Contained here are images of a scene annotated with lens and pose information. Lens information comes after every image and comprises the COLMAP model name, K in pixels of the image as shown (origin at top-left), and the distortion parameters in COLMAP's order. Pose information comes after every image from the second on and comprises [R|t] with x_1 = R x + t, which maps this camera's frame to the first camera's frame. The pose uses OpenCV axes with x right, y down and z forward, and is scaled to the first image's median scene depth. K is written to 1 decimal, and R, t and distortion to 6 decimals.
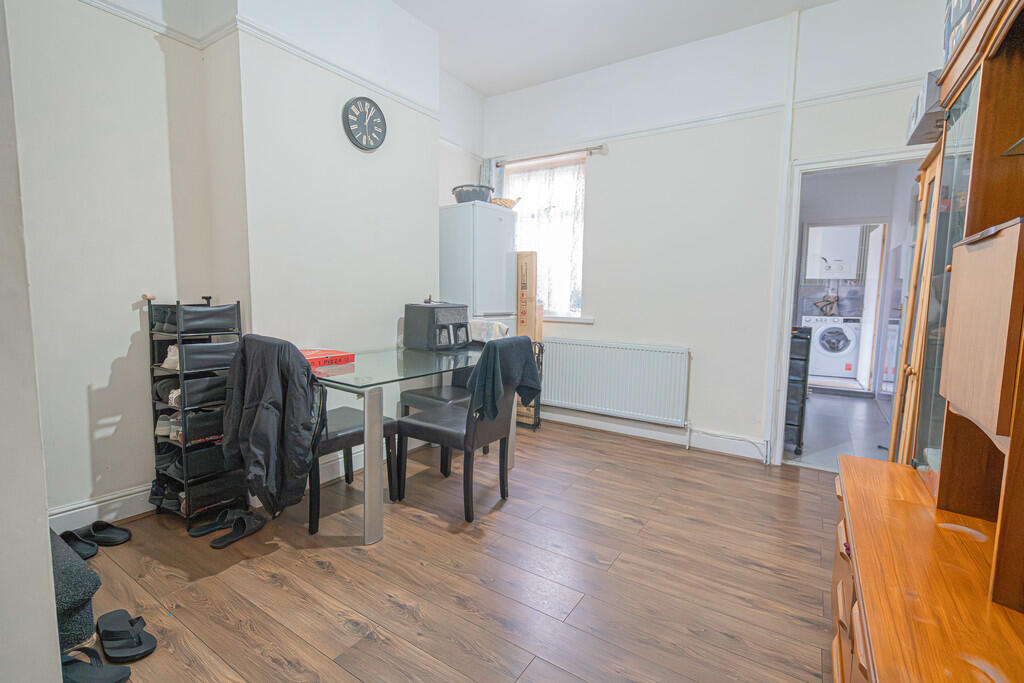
lens RADIAL K [[465.7, 0, 513.1], [0, 465.7, 327.0], [0, 0, 1]] dist [-0.001244, 0.000007]
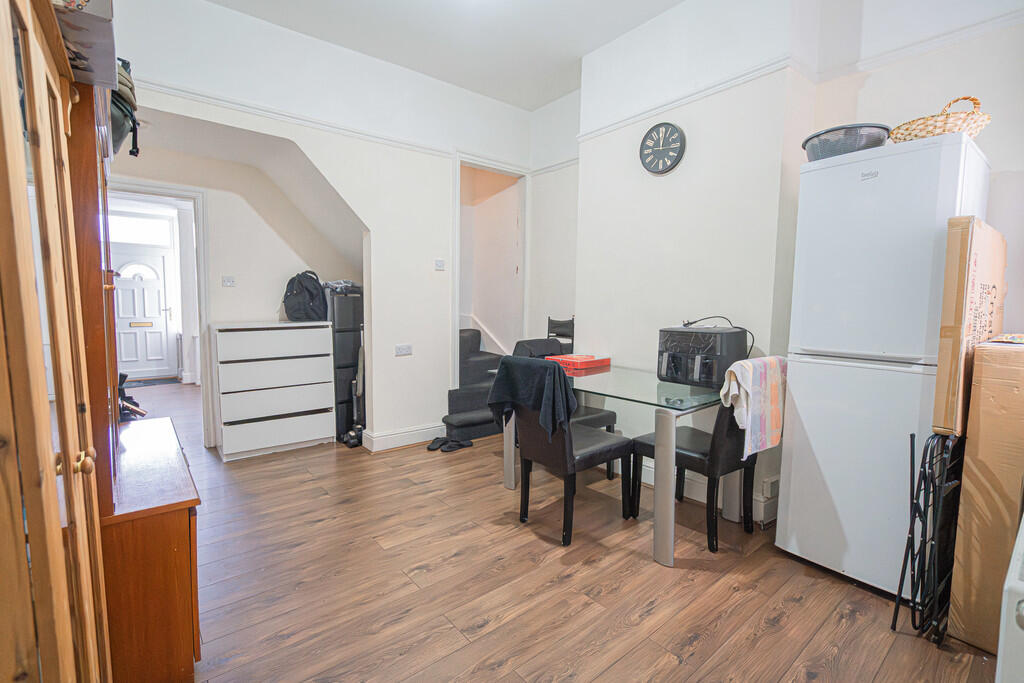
lens RADIAL K [[465.7, 0, 513.1], [0, 465.7, 327.0], [0, 0, 1]] dist [-0.001244, 0.000007]
pose [[-0.290642, 0.033119, -0.956259, 0.785174], [-0.083225, 0.994738, 0.059747, -0.081343], [0.953206, 0.096950, -0.286356, 1.039916]]
